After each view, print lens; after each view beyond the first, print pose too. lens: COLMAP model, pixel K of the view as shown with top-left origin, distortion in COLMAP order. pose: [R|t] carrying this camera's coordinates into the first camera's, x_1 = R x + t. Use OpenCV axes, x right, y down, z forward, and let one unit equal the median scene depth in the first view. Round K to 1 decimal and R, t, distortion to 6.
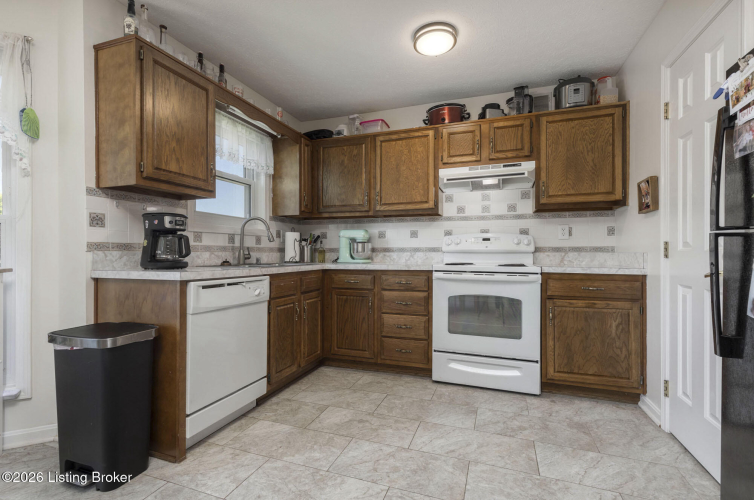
lens RADIAL K [[339.9, 0, 375.7], [0, 339.9, 250.2], [0, 0, 1]] dist [0.004737, -0.001230]
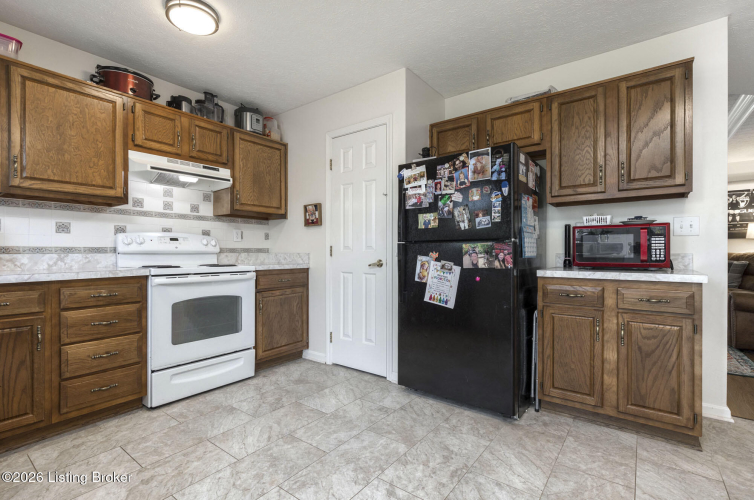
lens RADIAL K [[339.9, 0, 375.3], [0, 339.9, 251.2], [0, 0, 1]] dist [0.004737, -0.001230]
pose [[0.315454, 0.000804, 0.948941, -0.440254], [-0.002542, 0.999997, -0.000002, -0.000874], [-0.948937, -0.002412, 0.315455, 0.217369]]
